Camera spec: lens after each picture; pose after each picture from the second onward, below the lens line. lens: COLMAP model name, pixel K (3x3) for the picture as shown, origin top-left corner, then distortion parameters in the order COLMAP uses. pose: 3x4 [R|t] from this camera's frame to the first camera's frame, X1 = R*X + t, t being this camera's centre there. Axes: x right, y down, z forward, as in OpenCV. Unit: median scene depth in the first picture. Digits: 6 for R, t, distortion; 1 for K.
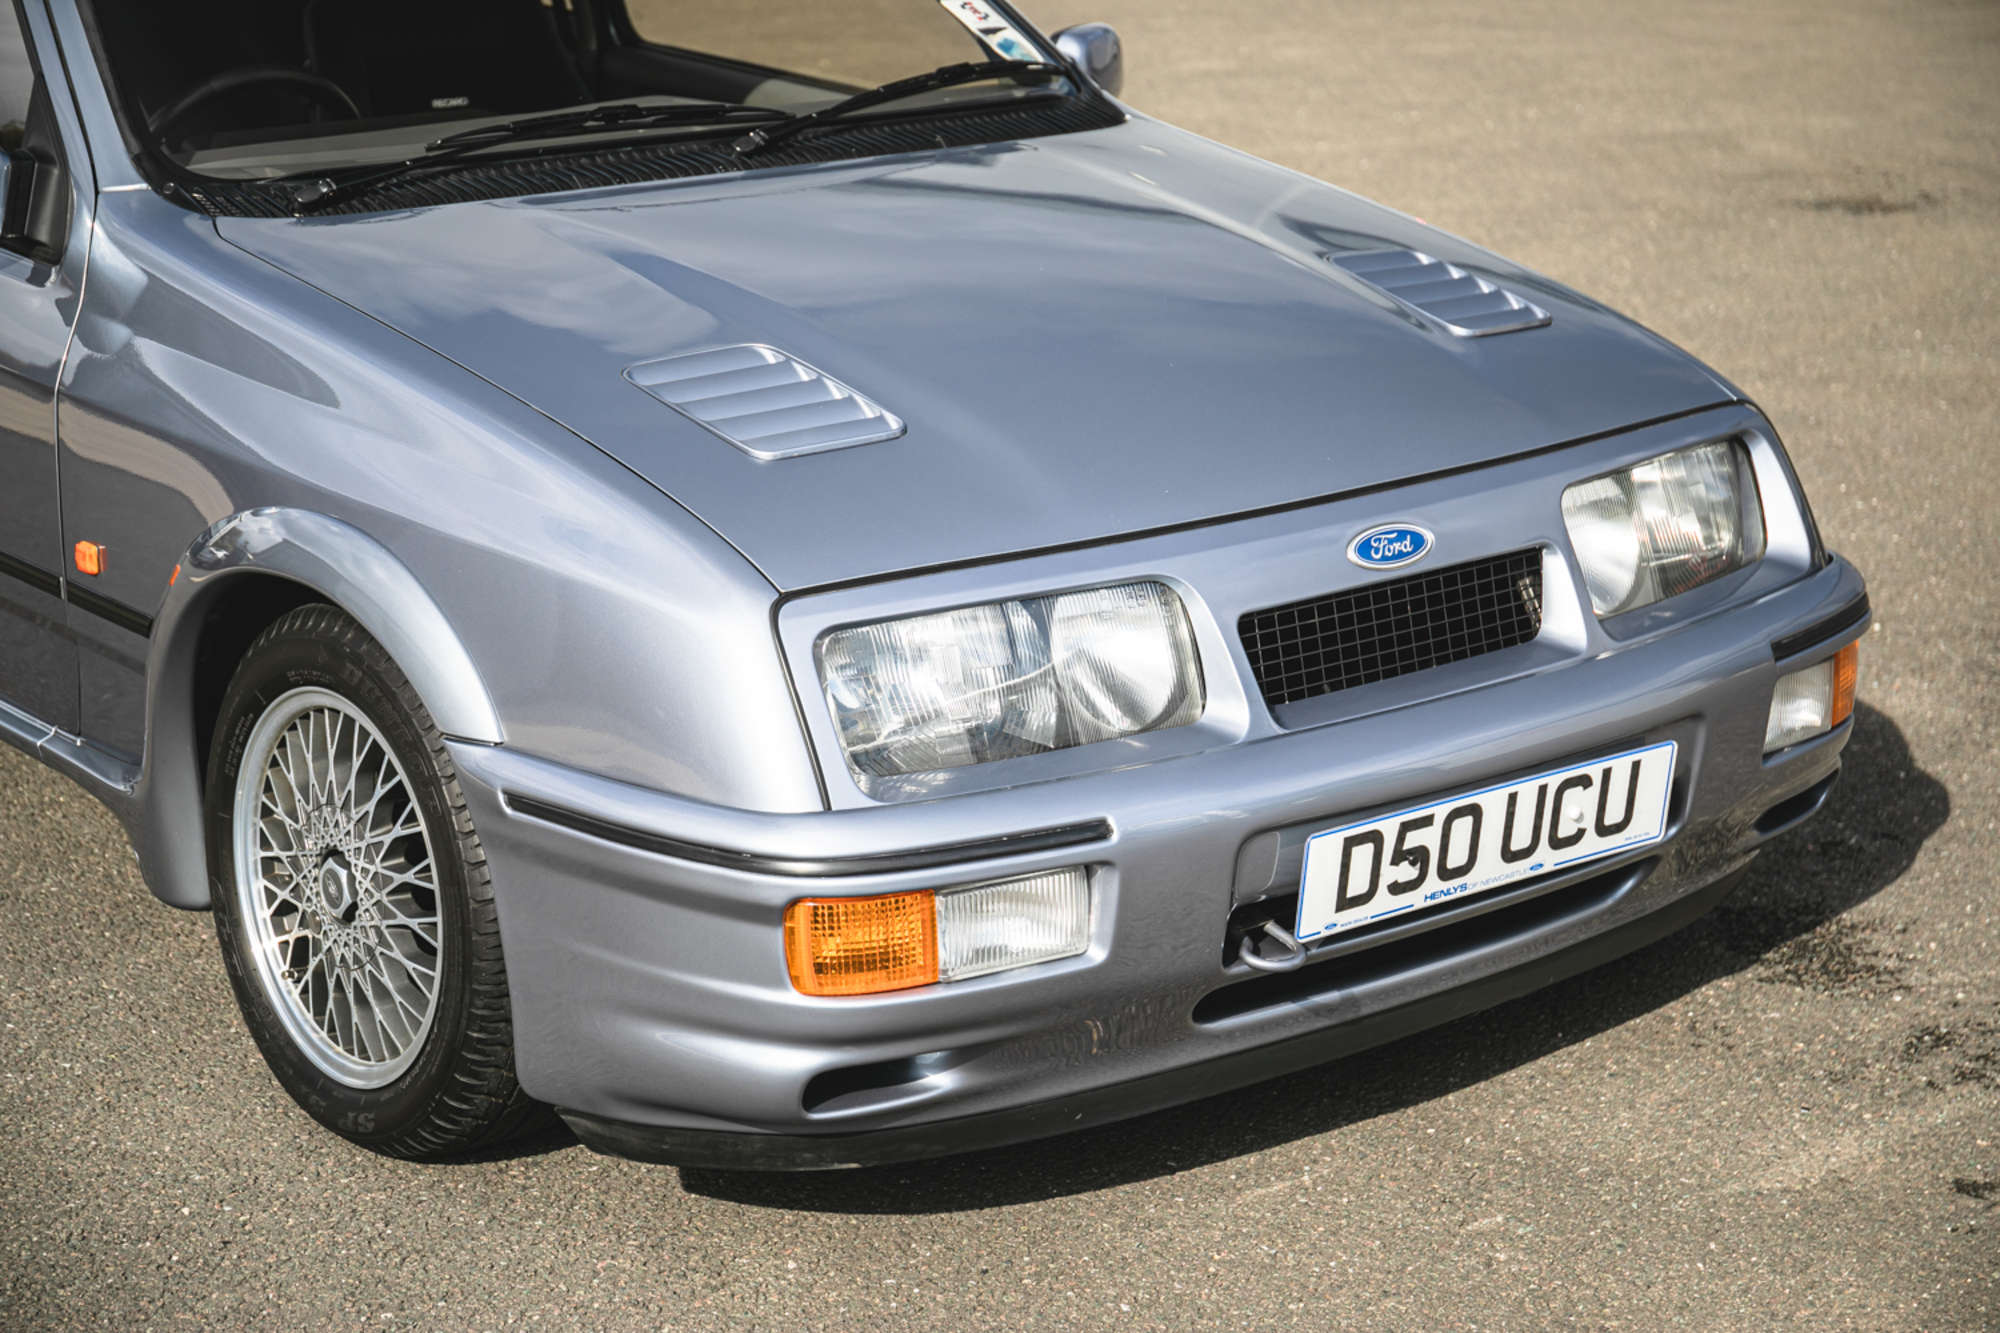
lens RADIAL K [[3577.0, 0, 1000.0], [0, 3577.0, 666.5], [0, 0, 1]] dist [0.082360, 0.243232]
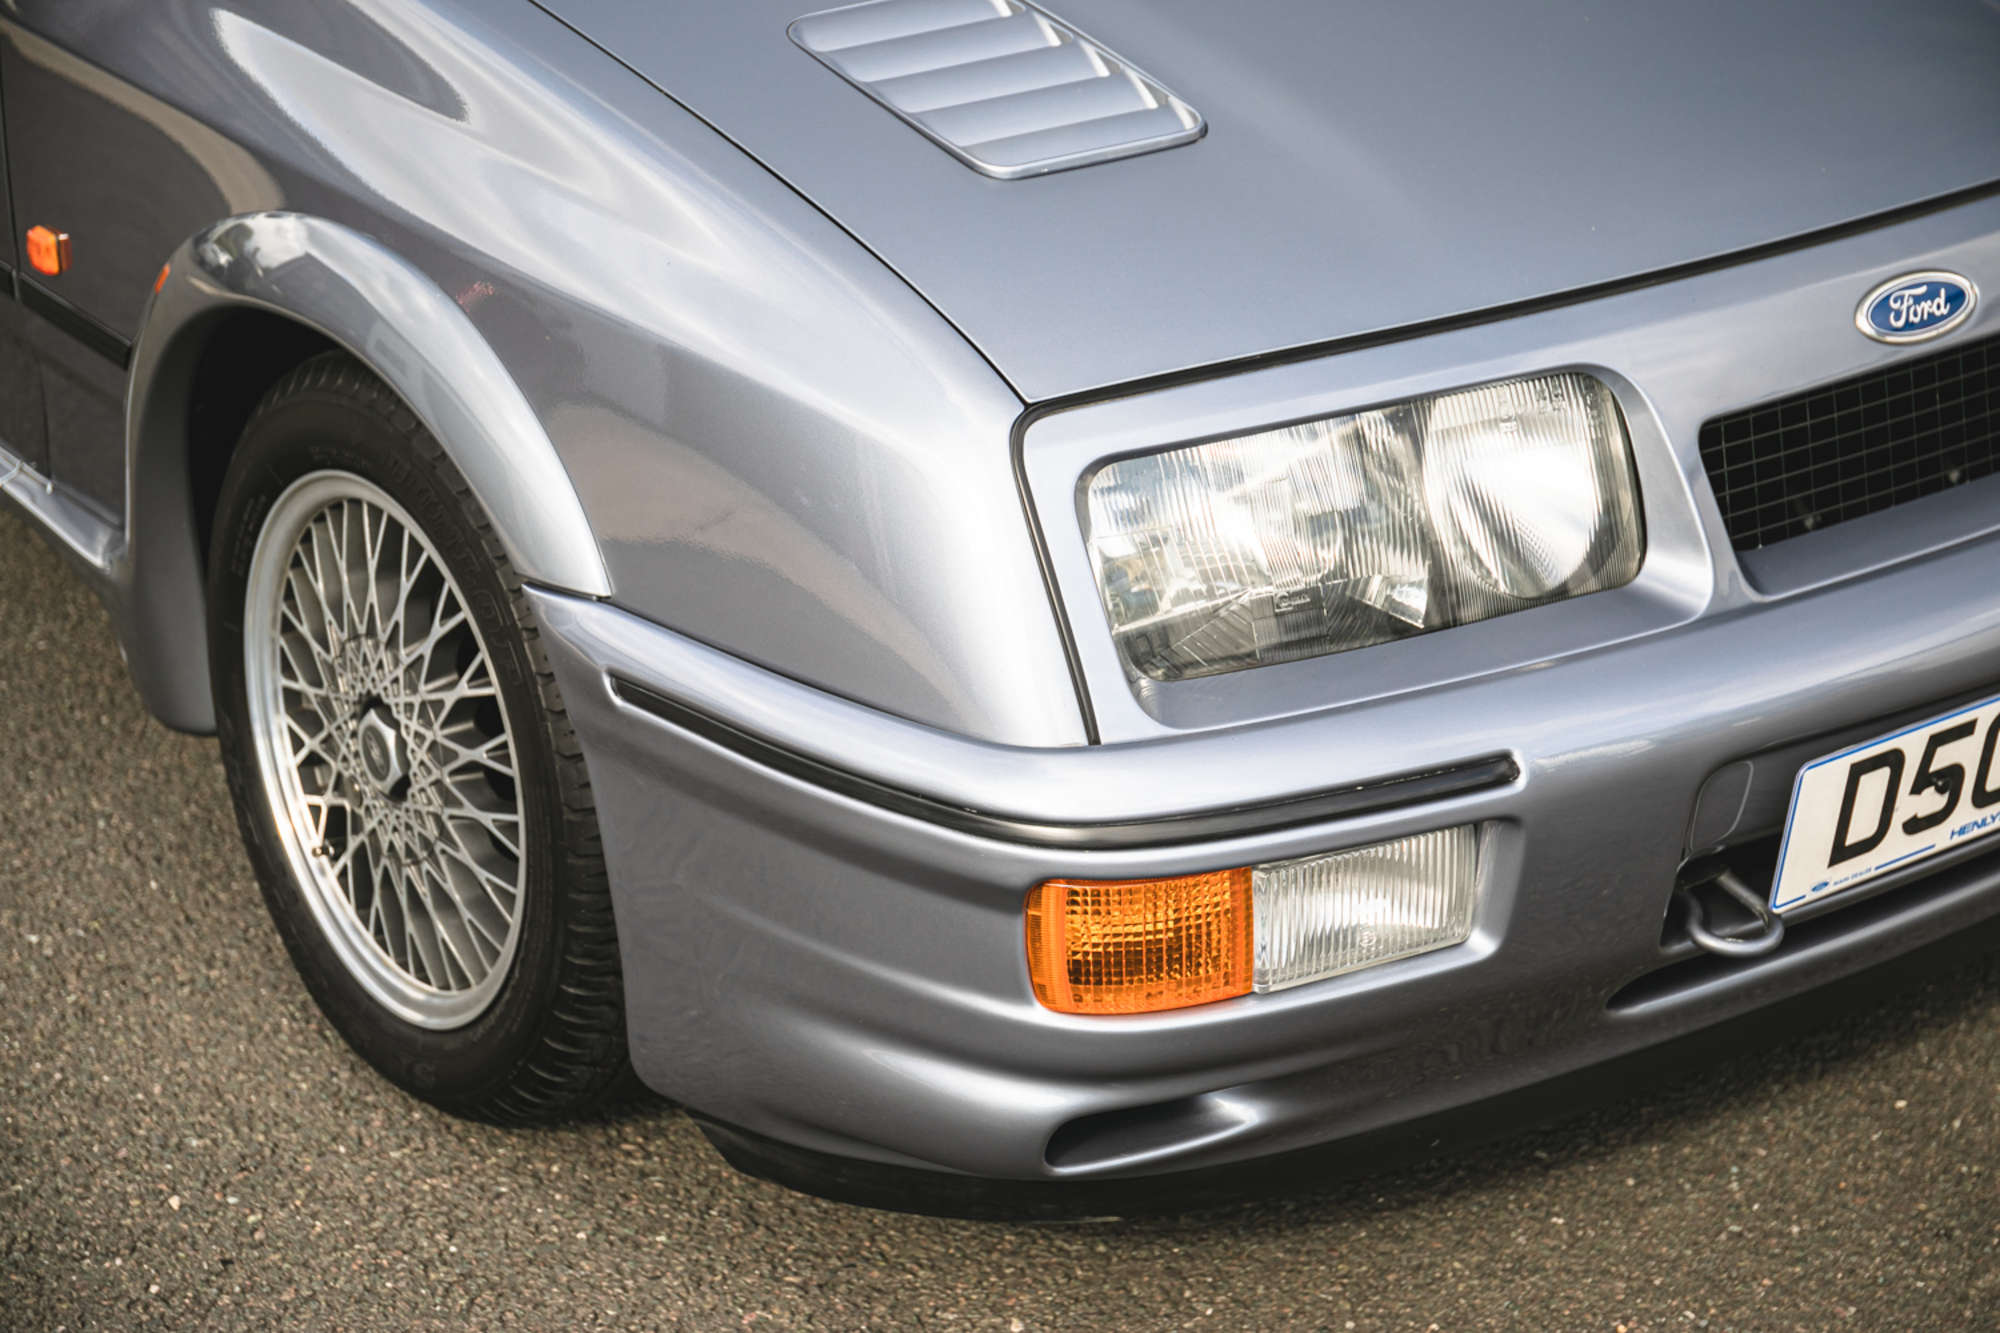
lens RADIAL K [[3577.0, 0, 1000.0], [0, 3577.0, 666.5], [0, 0, 1]] dist [0.082360, 0.243232]
pose [[0.999080, 0.022078, -0.036774, -0.036987], [-0.016449, 0.989016, 0.146890, -0.063097], [0.039613, -0.146150, 0.988469, 0.309288]]
